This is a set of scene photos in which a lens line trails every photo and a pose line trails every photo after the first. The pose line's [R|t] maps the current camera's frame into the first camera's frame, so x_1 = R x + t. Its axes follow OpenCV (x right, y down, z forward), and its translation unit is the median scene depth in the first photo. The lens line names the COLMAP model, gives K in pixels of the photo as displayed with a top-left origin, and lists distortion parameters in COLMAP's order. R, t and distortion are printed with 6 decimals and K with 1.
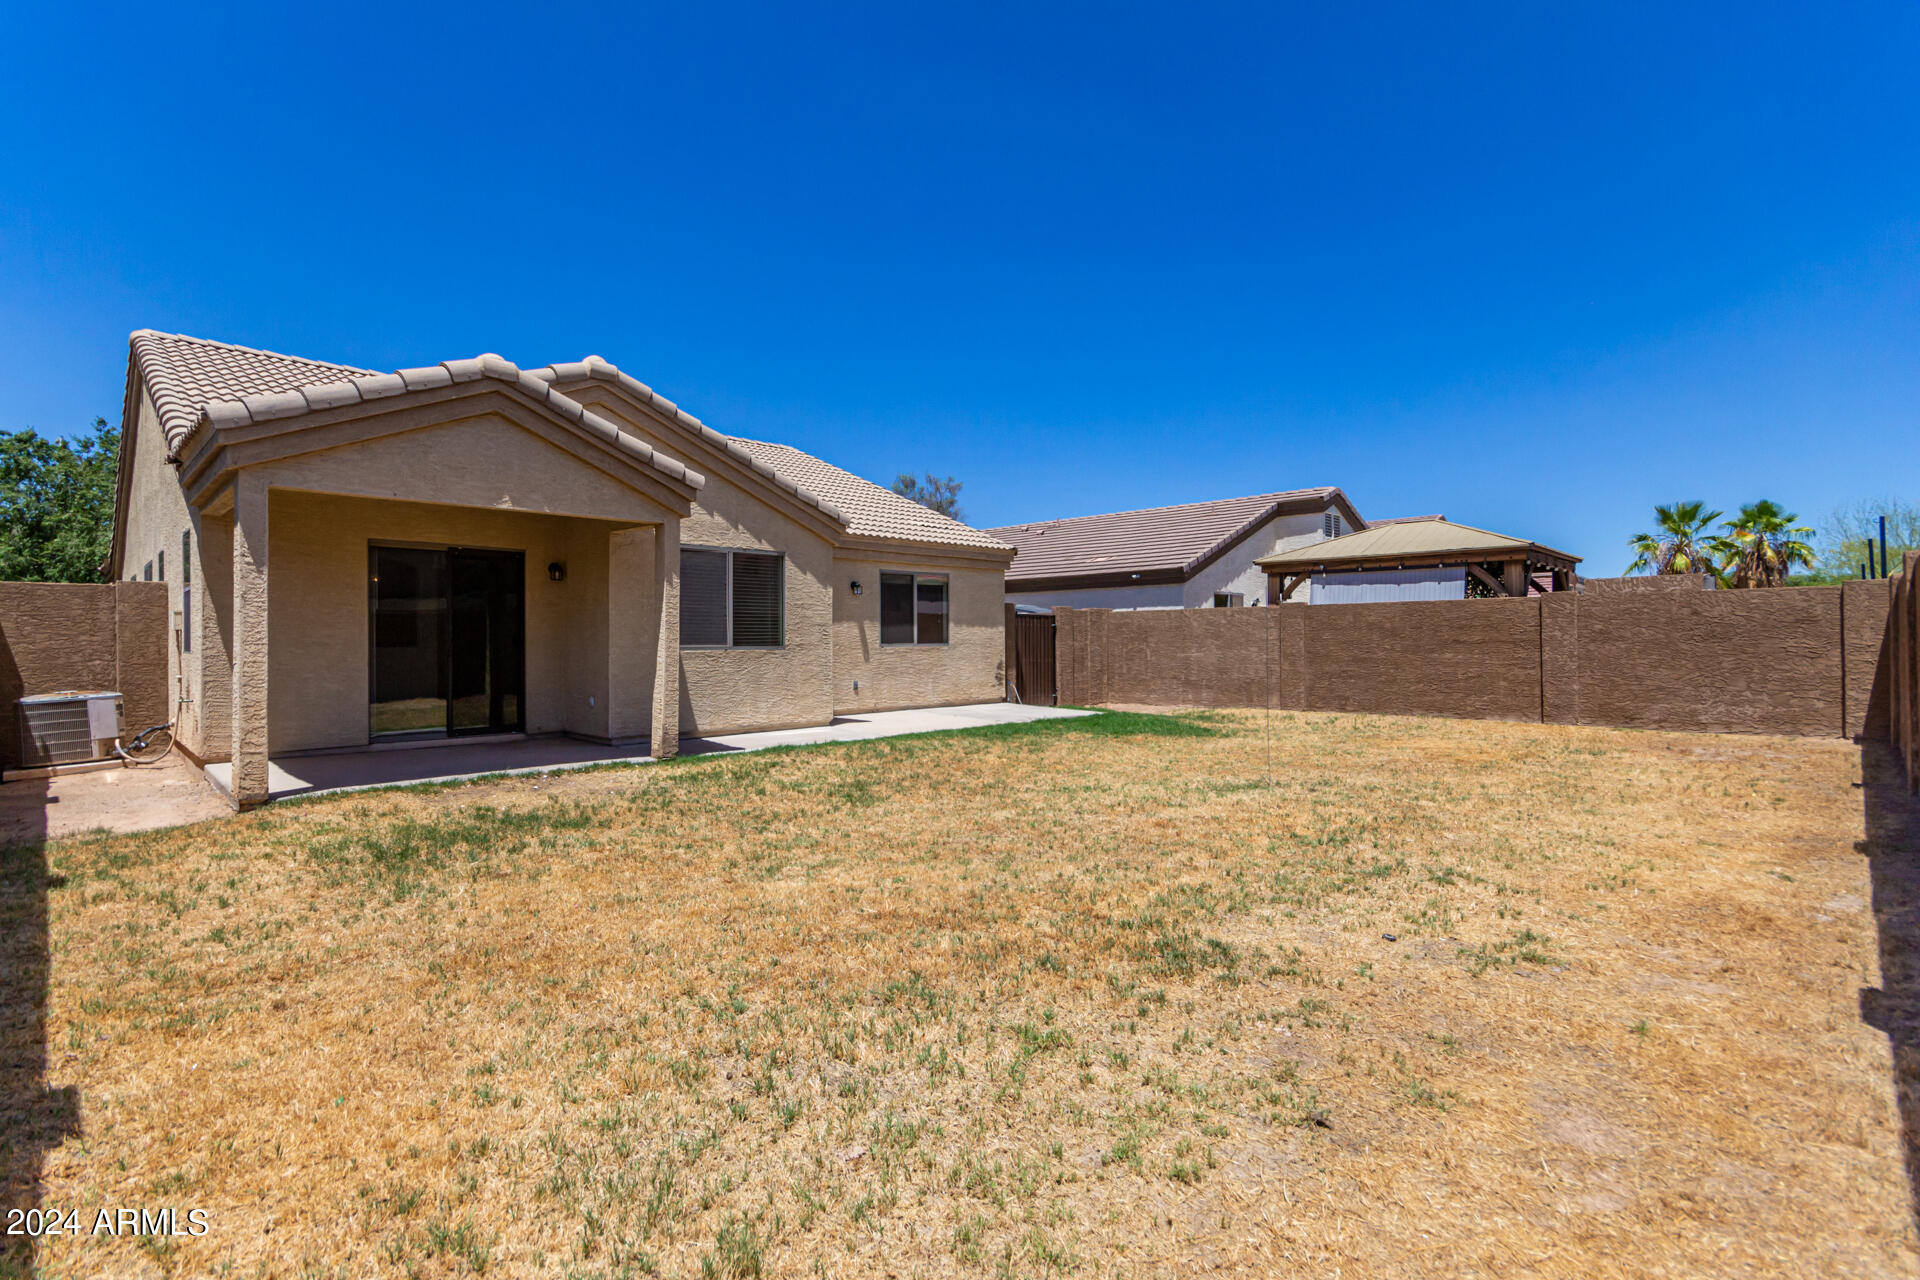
lens RADIAL K [[890.0, 0, 966.4], [0, 890.0, 636.4], [0, 0, 1]] dist [-0.001628, -0.000166]
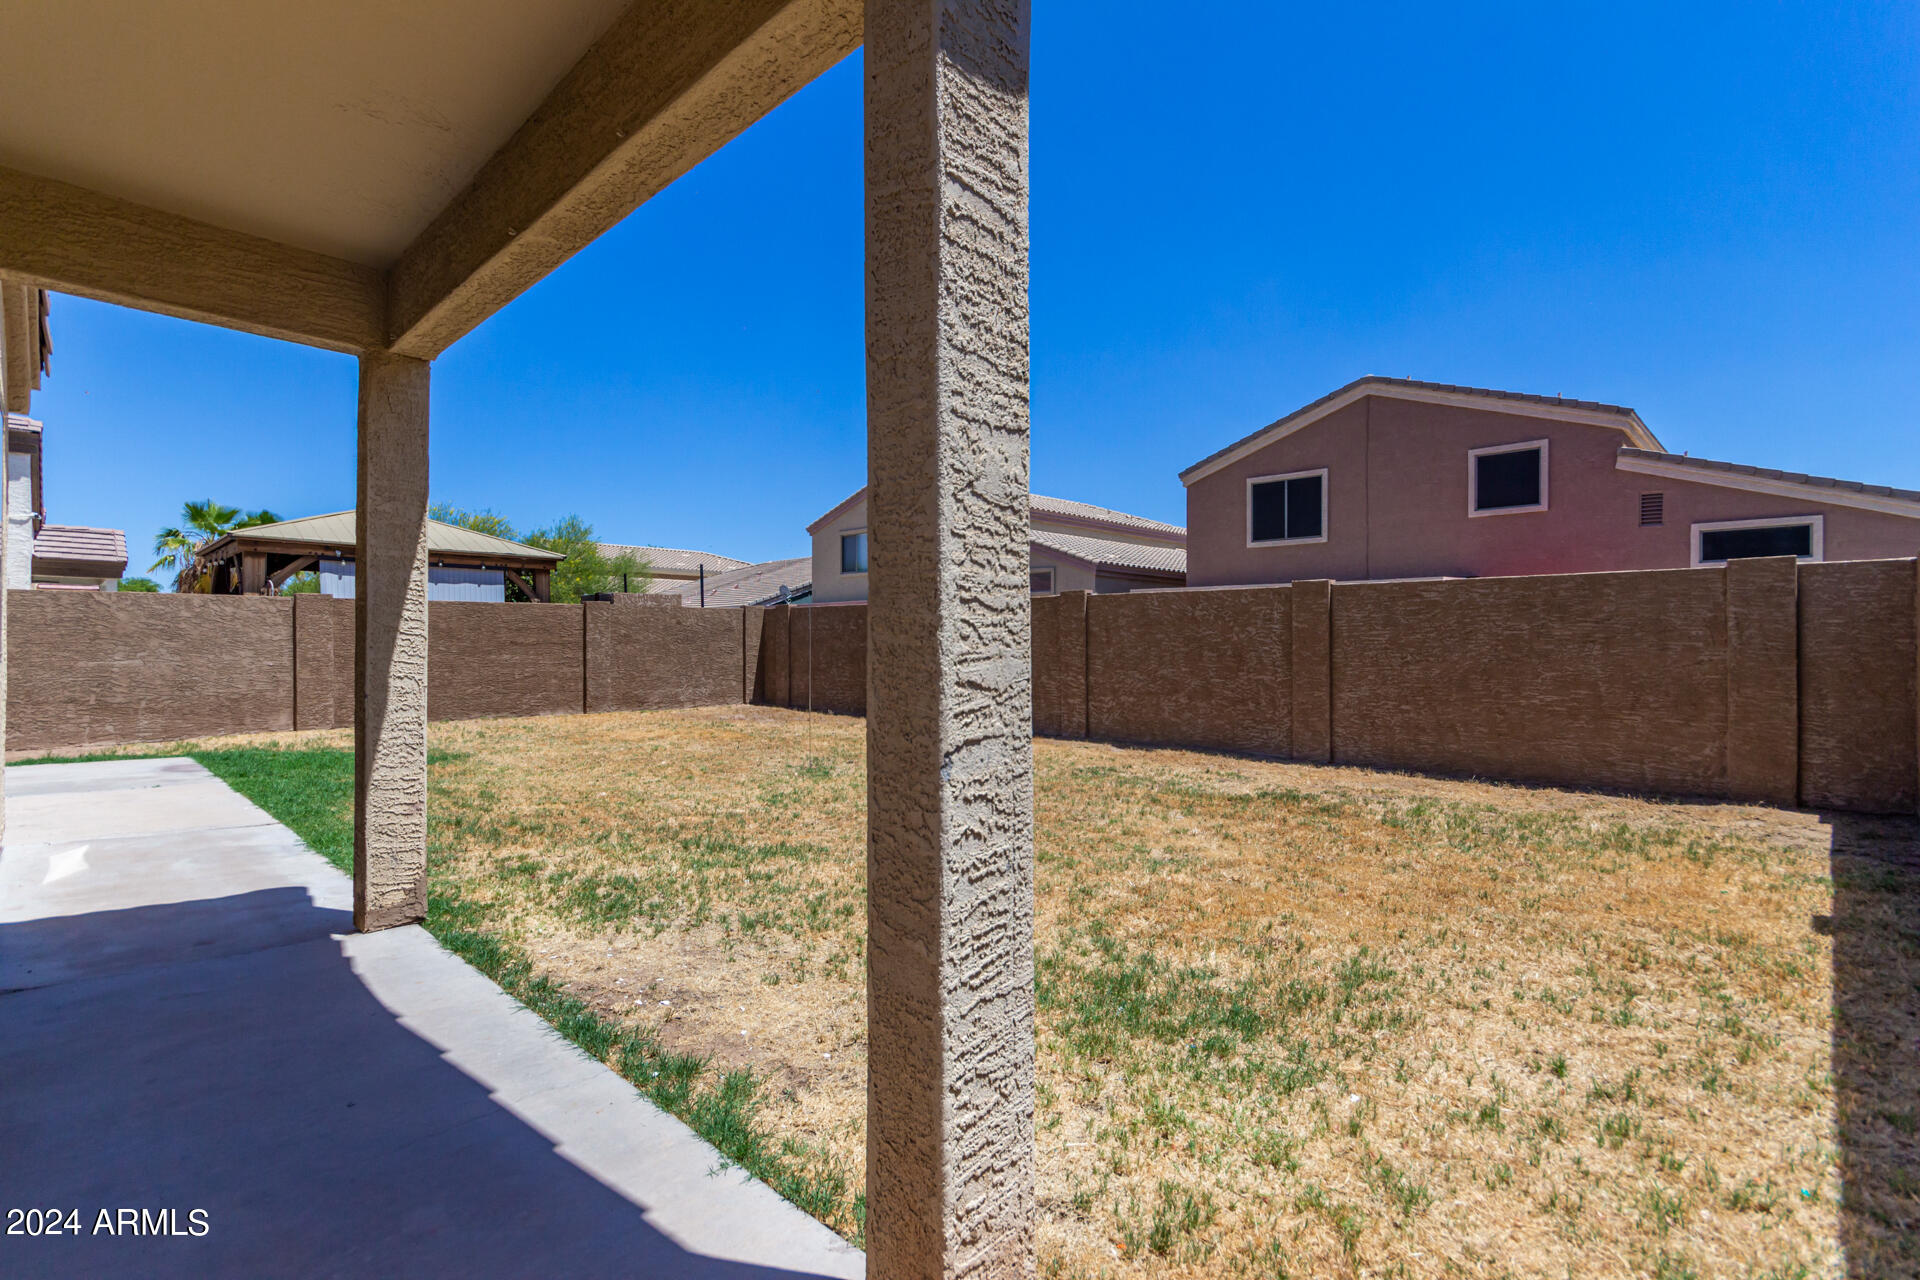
lens RADIAL K [[890.0, 0, 963.8], [0, 890.0, 638.5], [0, 0, 1]] dist [-0.001628, -0.000166]
pose [[-0.007495, 0.006468, 0.999951, -0.550292], [-0.006088, 0.999960, -0.006513, 0.004388], [-0.999953, -0.006137, -0.007455, 0.540018]]
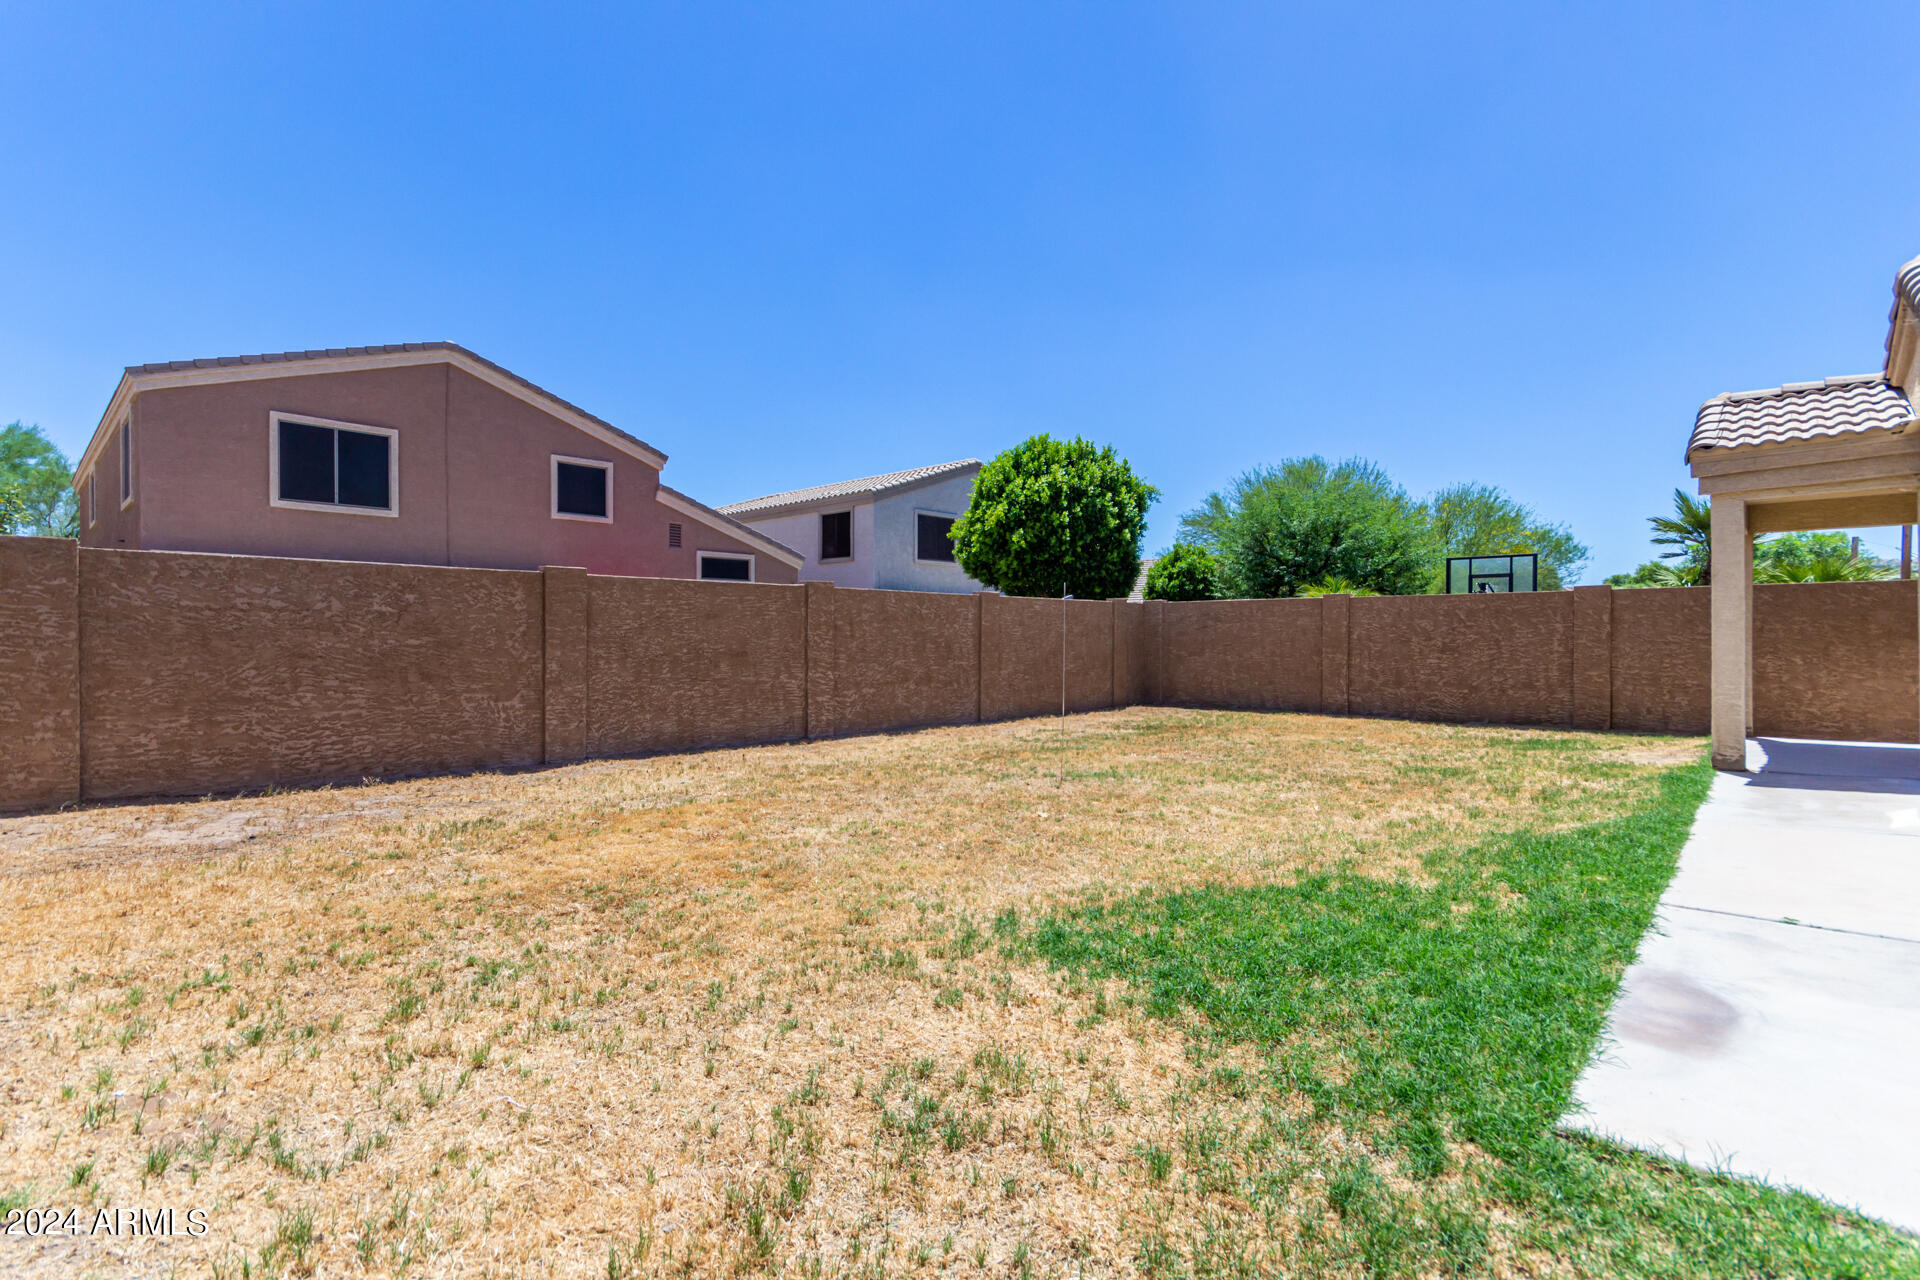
lens RADIAL K [[890.0, 0, 965.8], [0, 890.0, 641.5], [0, 0, 1]] dist [-0.001628, -0.000166]
pose [[-0.999335, 0.002383, -0.036377, 0.330422], [0.002349, 0.999997, 0.000967, 0.006261], [0.036379, 0.000881, -0.999338, 1.355373]]
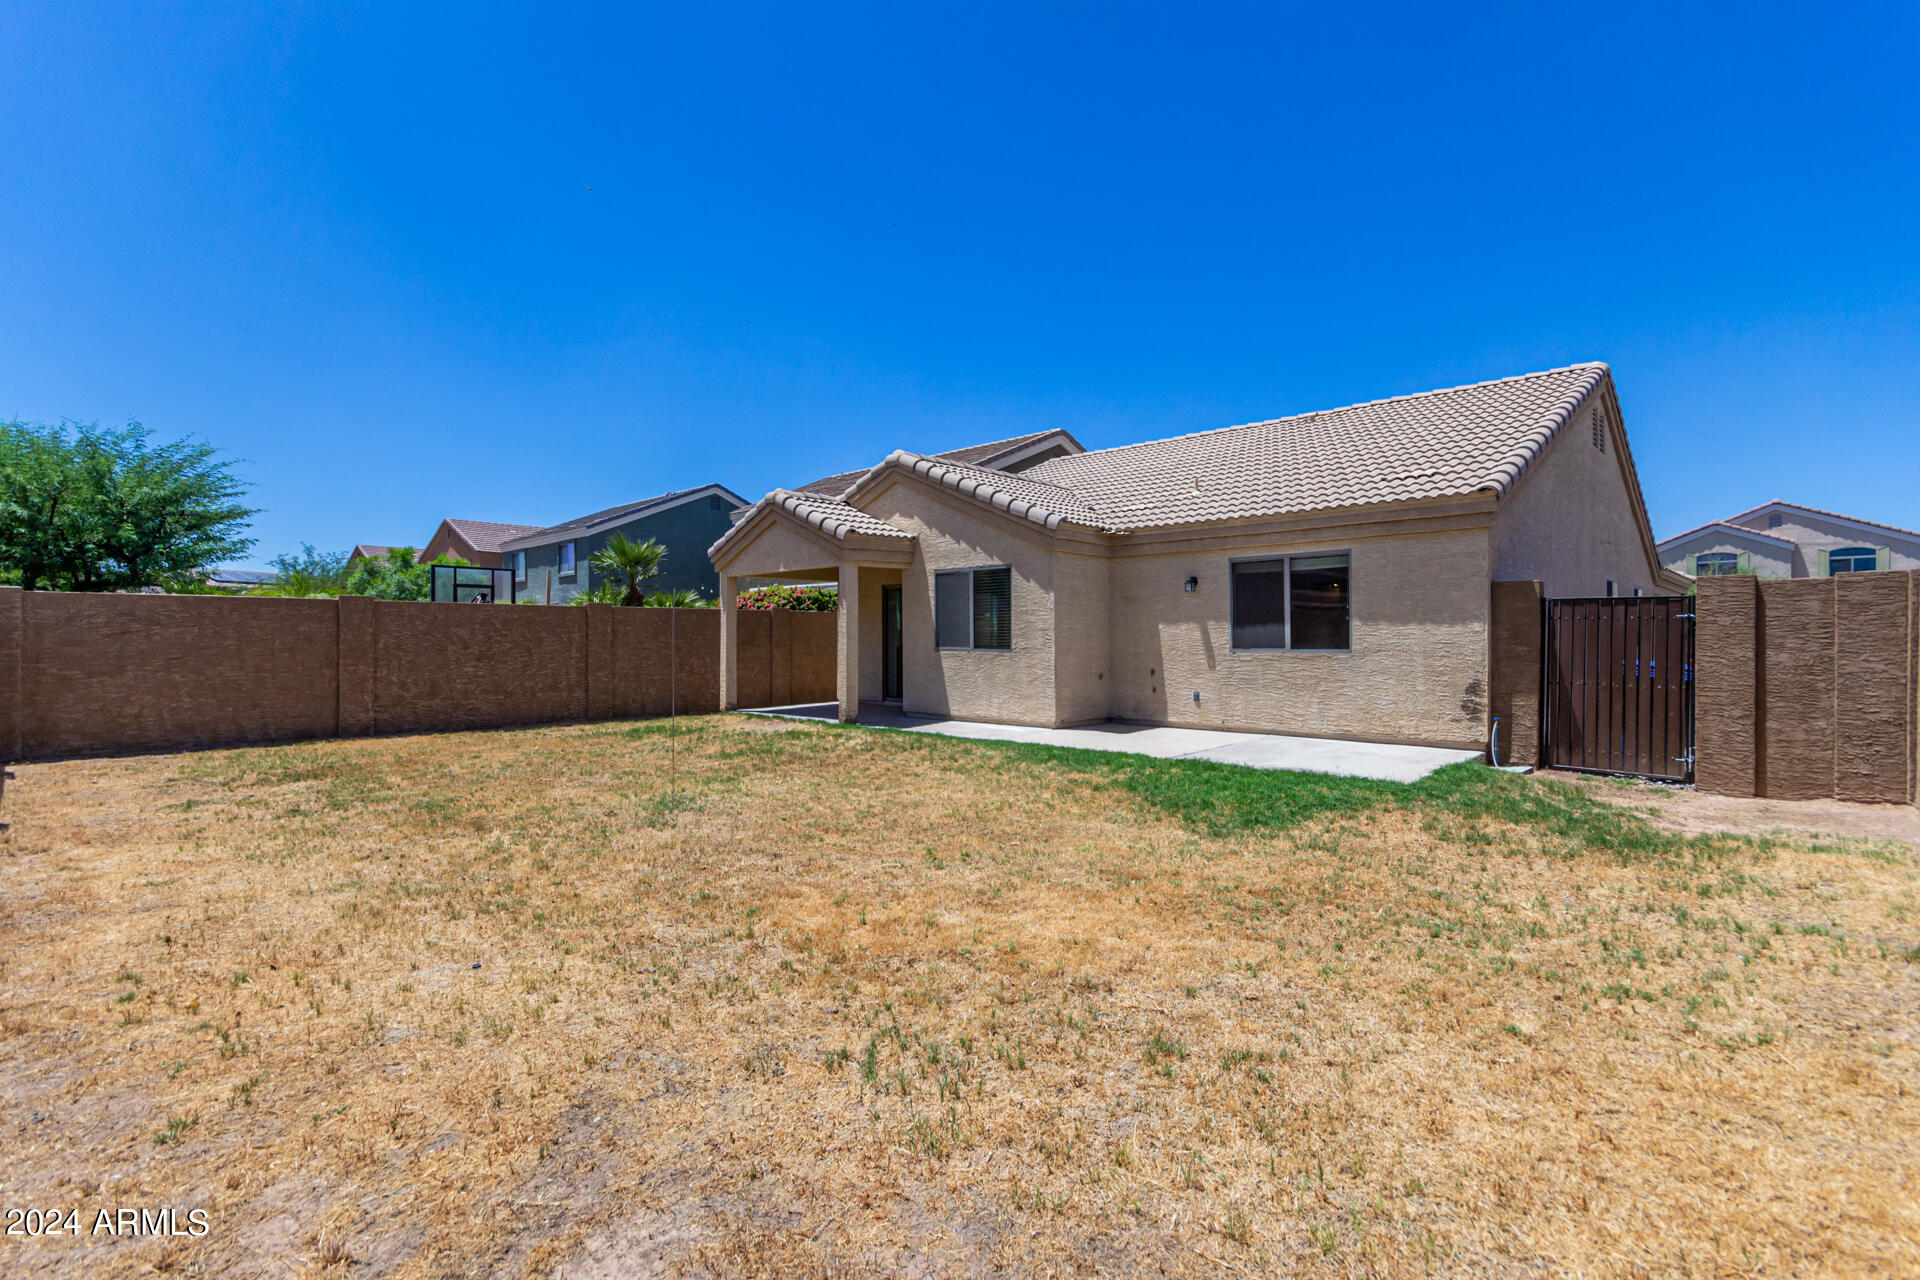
lens RADIAL K [[890.0, 0, 958.8], [0, 890.0, 641.9], [0, 0, 1]] dist [-0.001628, -0.000166]
pose [[0.005385, 0.006250, -0.999966, 0.831044], [0.005594, 0.999965, 0.006280, -0.005080], [0.999970, -0.005628, 0.005350, 0.855345]]
